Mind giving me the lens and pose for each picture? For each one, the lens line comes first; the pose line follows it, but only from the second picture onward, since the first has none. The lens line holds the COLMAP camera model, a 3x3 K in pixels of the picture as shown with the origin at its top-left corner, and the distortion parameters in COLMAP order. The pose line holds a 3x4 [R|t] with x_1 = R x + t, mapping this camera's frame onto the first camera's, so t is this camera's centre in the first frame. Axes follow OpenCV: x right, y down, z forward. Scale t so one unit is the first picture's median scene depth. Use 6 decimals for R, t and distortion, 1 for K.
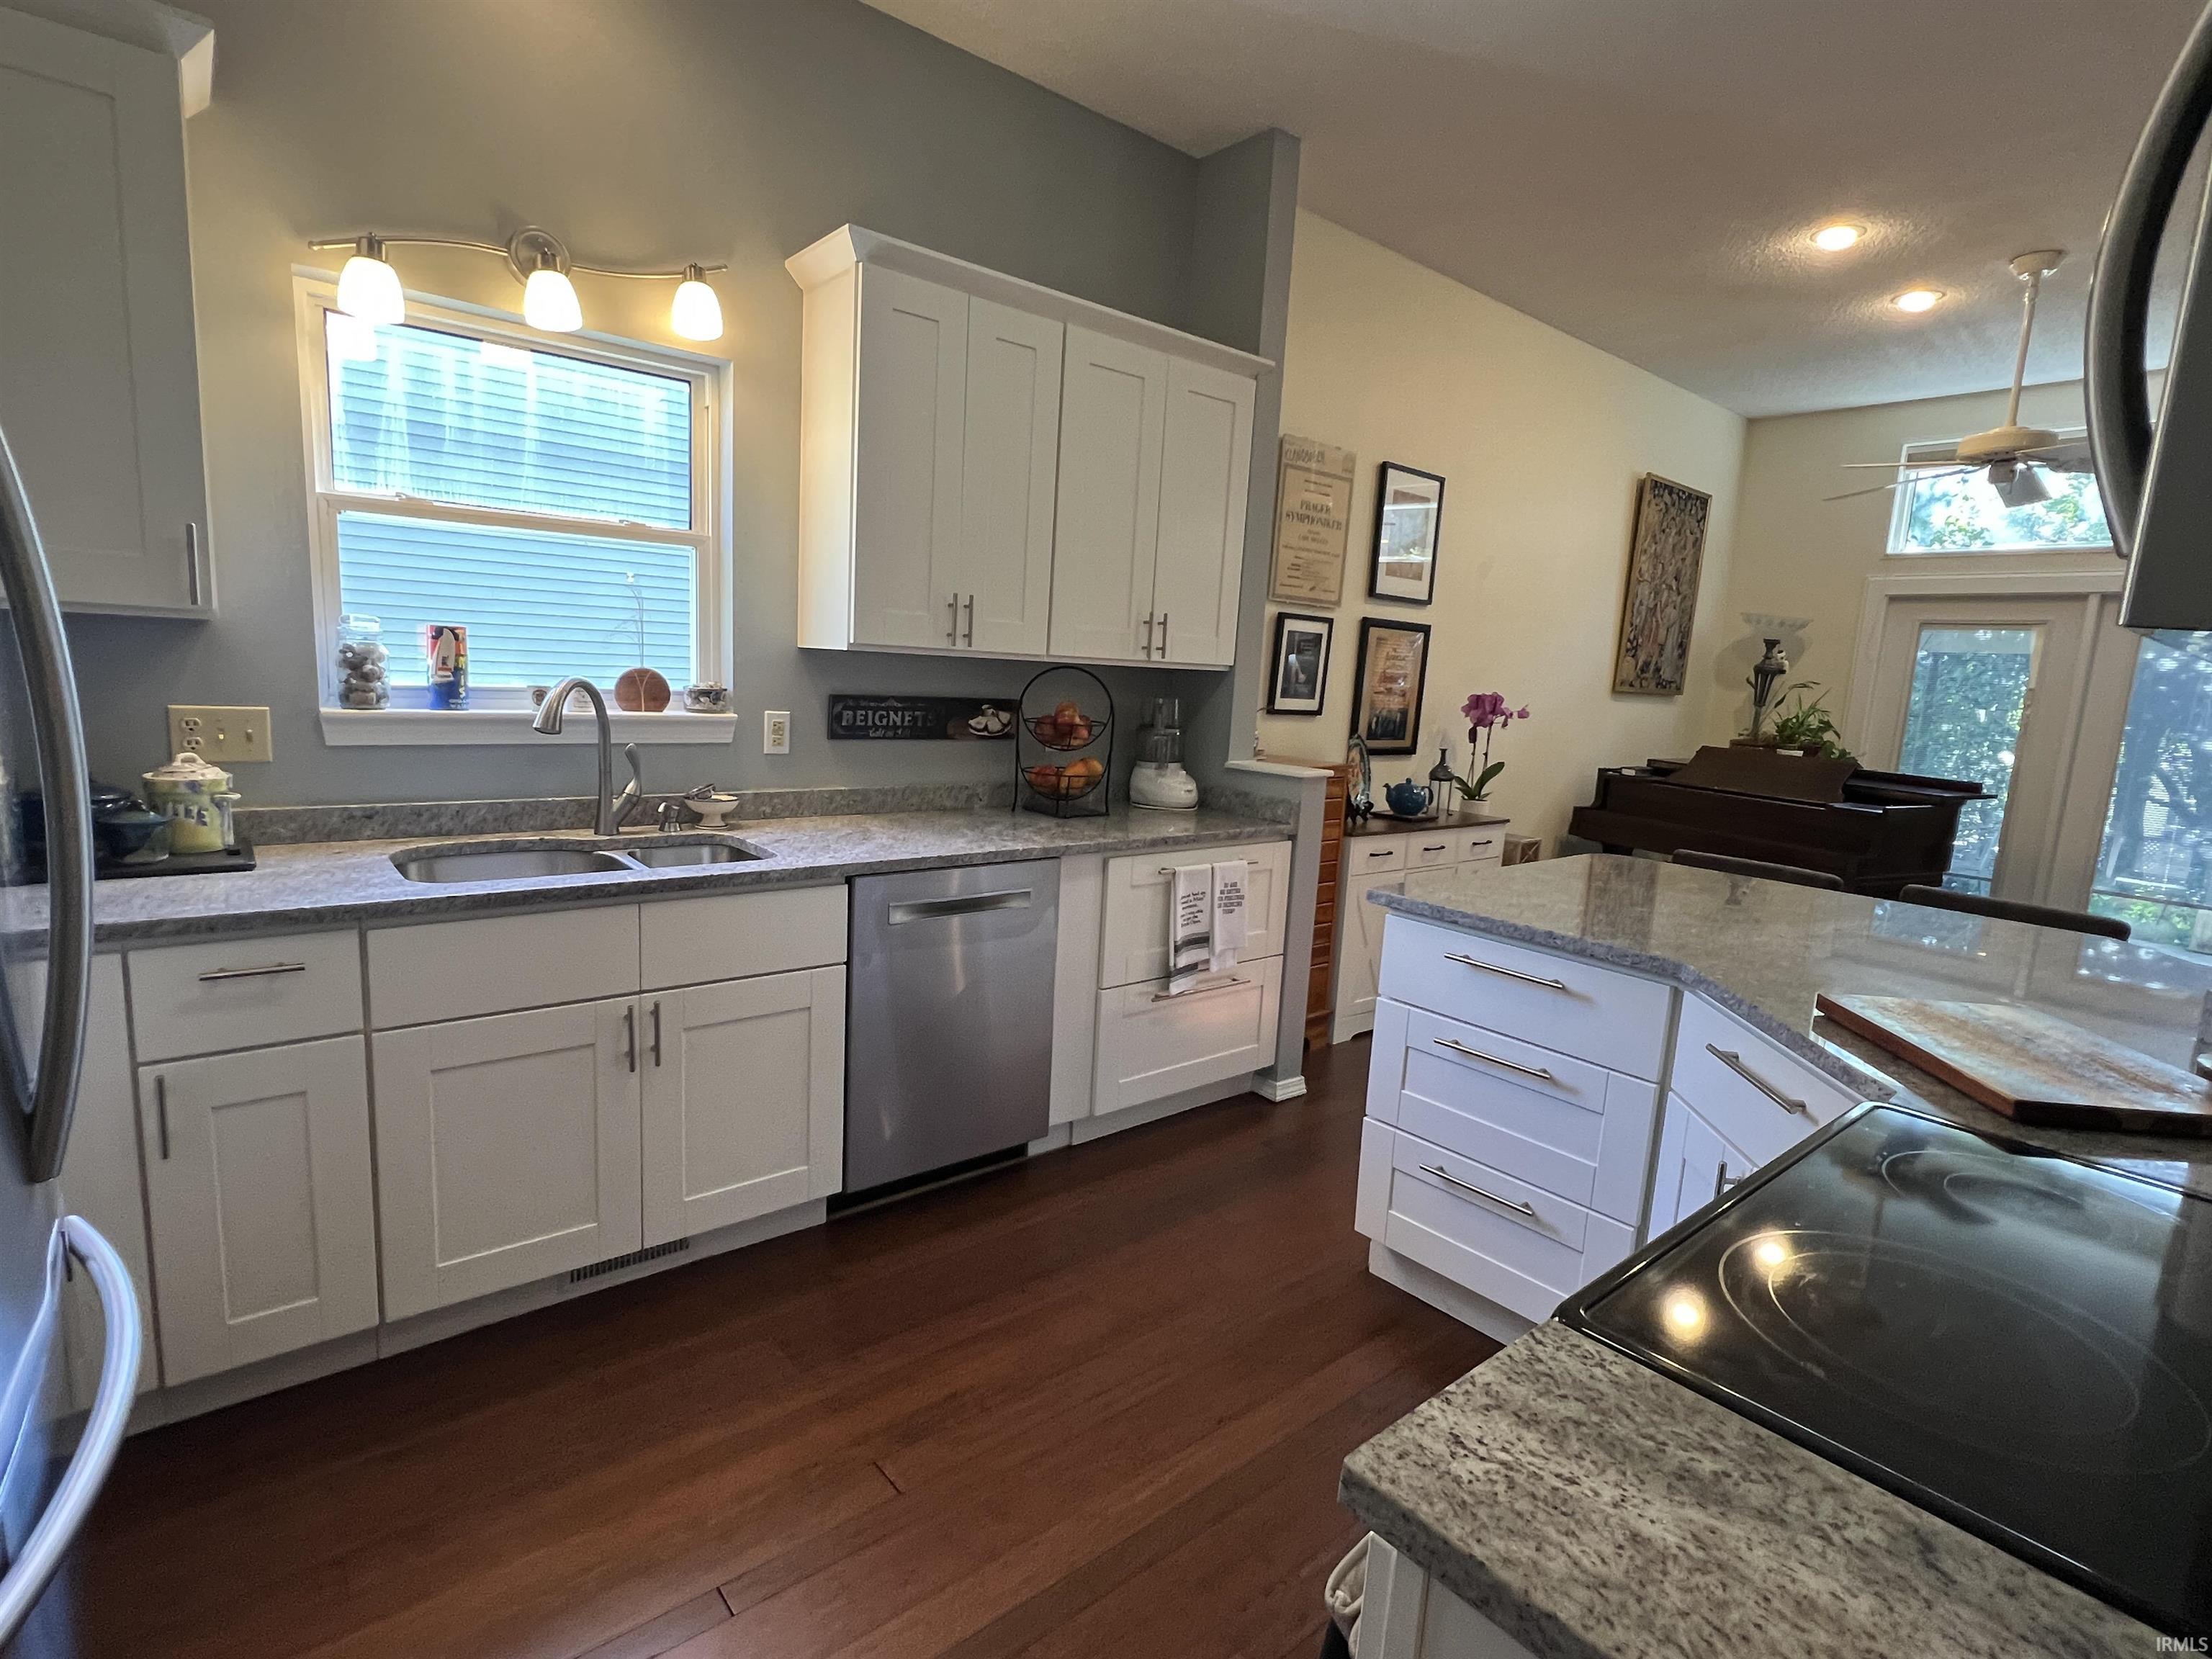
lens RADIAL K [[1088.4, 0, 1106.0], [0, 1088.4, 837.6], [0, 0, 1]] dist [0.005233, -0.003339]
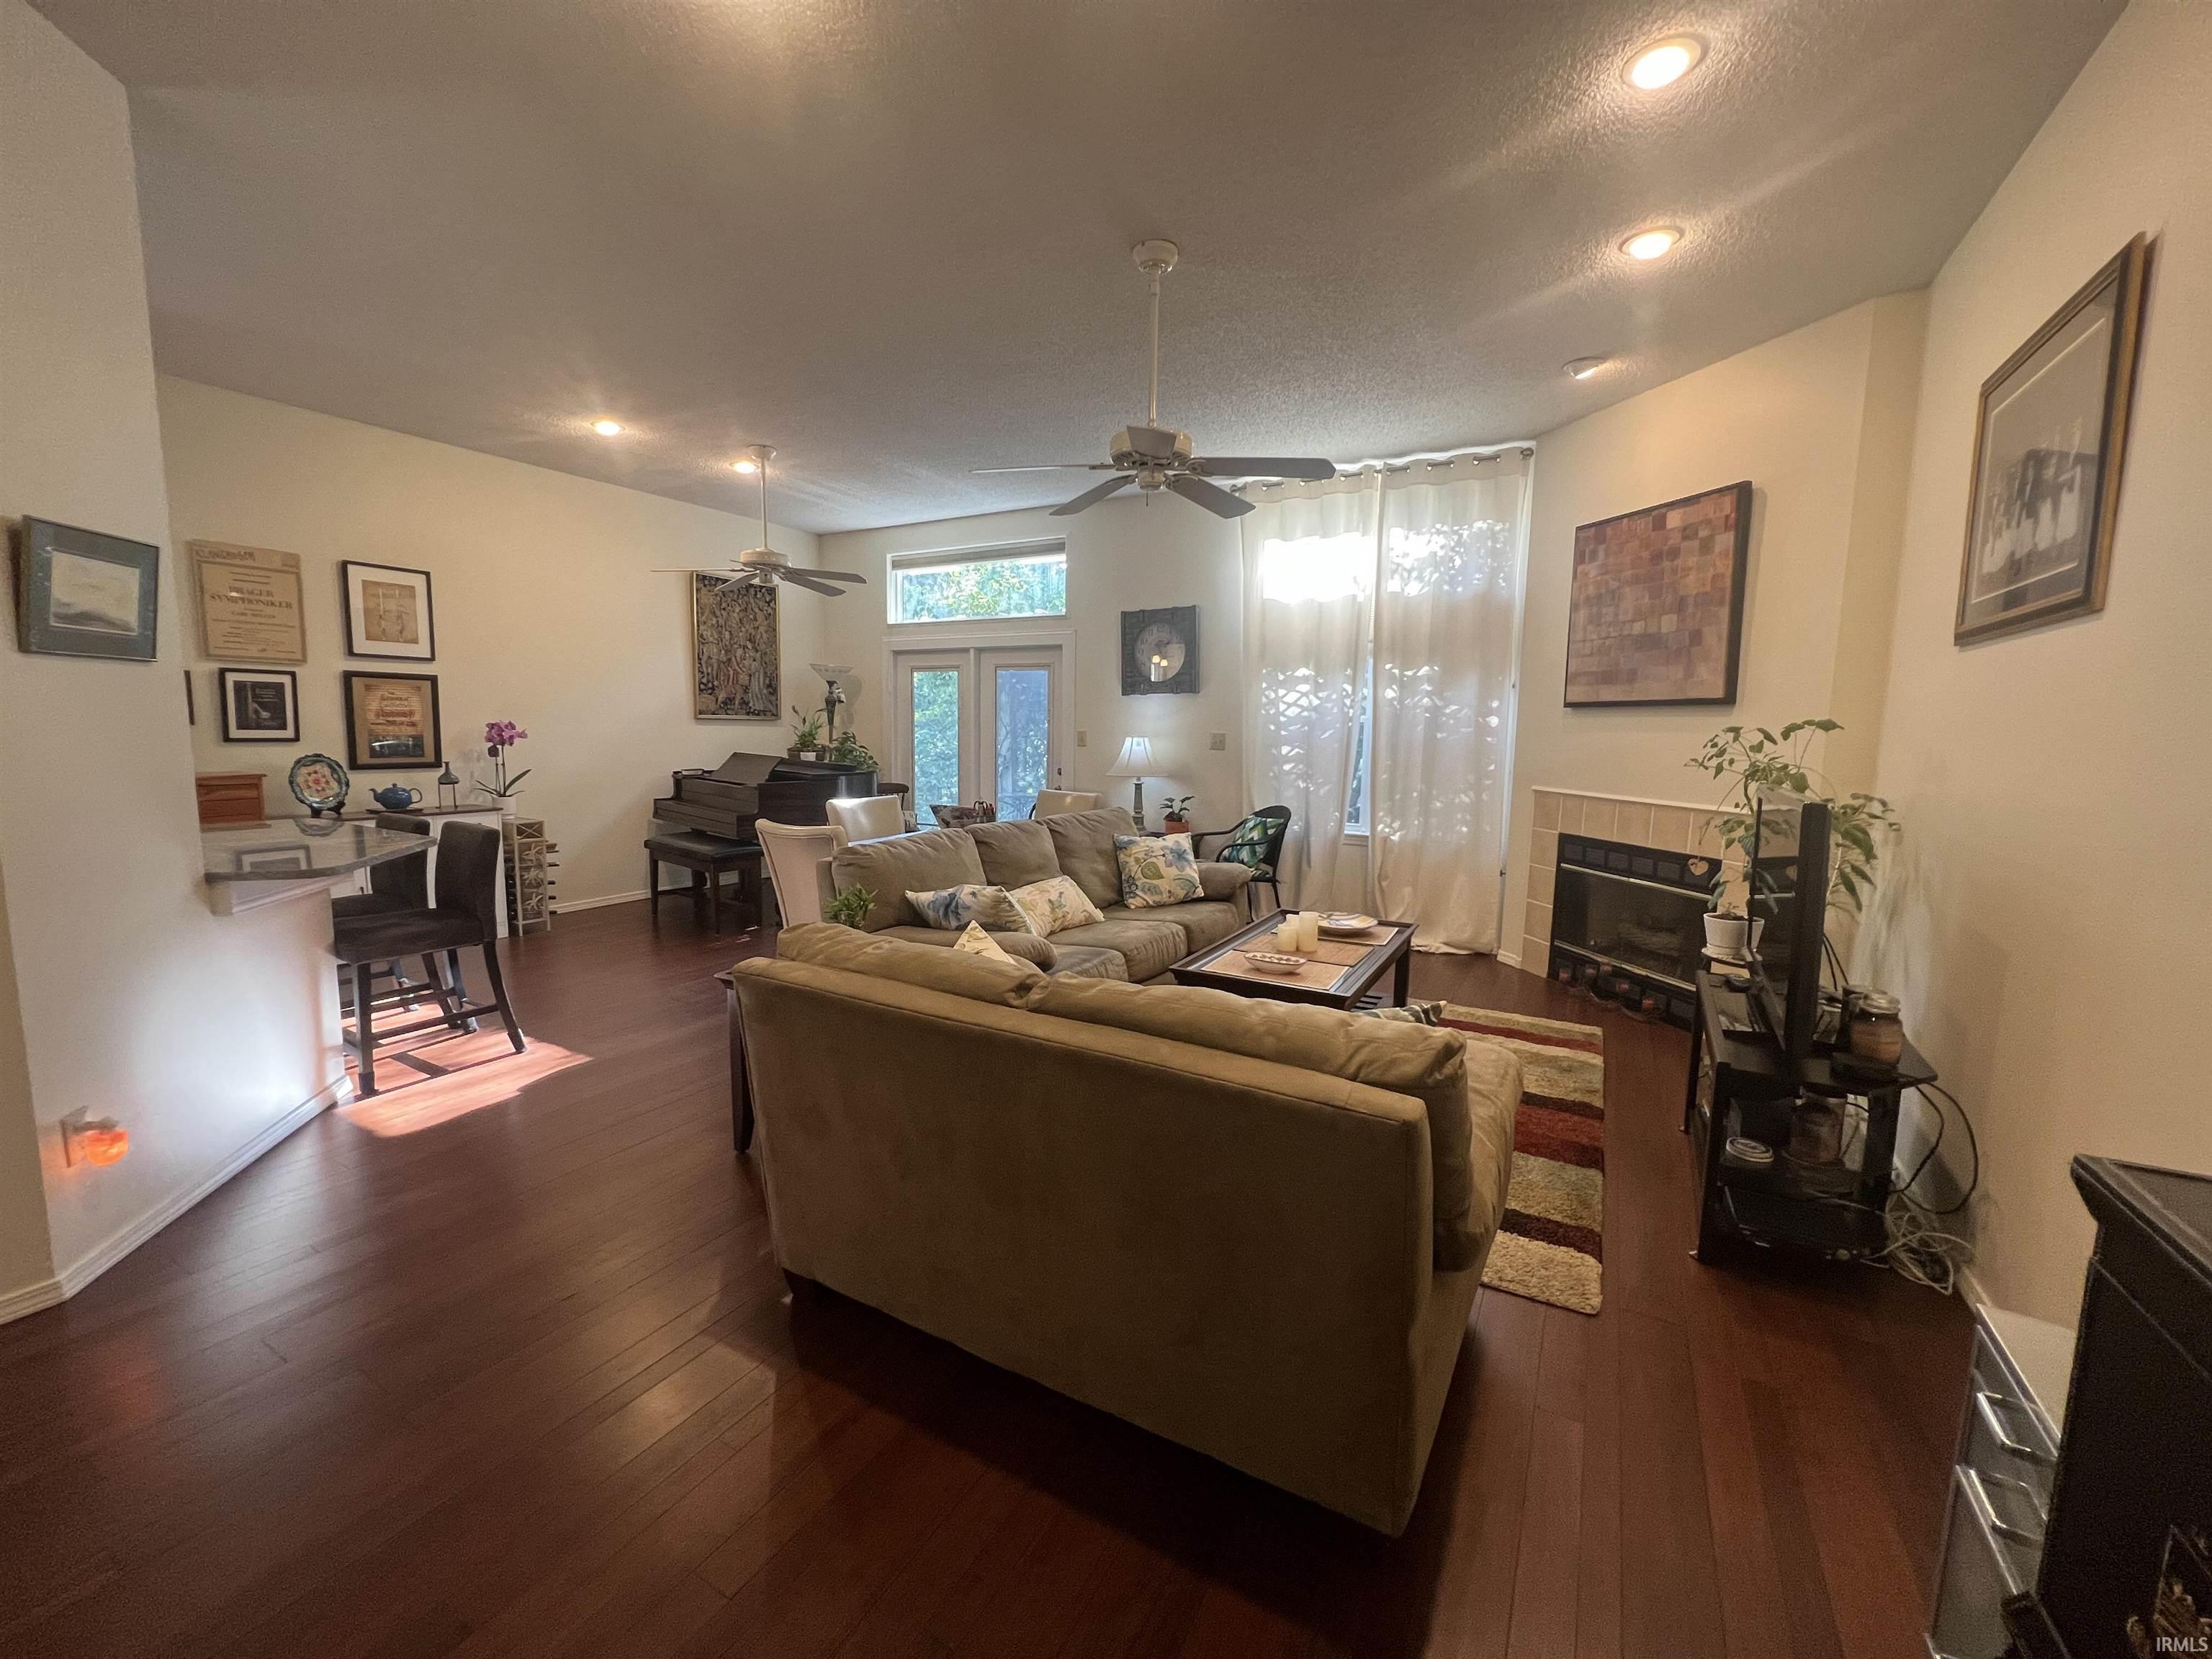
lens RADIAL K [[888.2, 0, 1096.2], [0, 888.2, 826.1], [0, 0, 1]] dist [-0.000337, -0.000171]
pose [[0.941704, -0.077059, 0.327500, 0.738310], [0.086790, 0.996111, -0.015179, 0.094371], [-0.325056, 0.042718, 0.944729, -0.368570]]
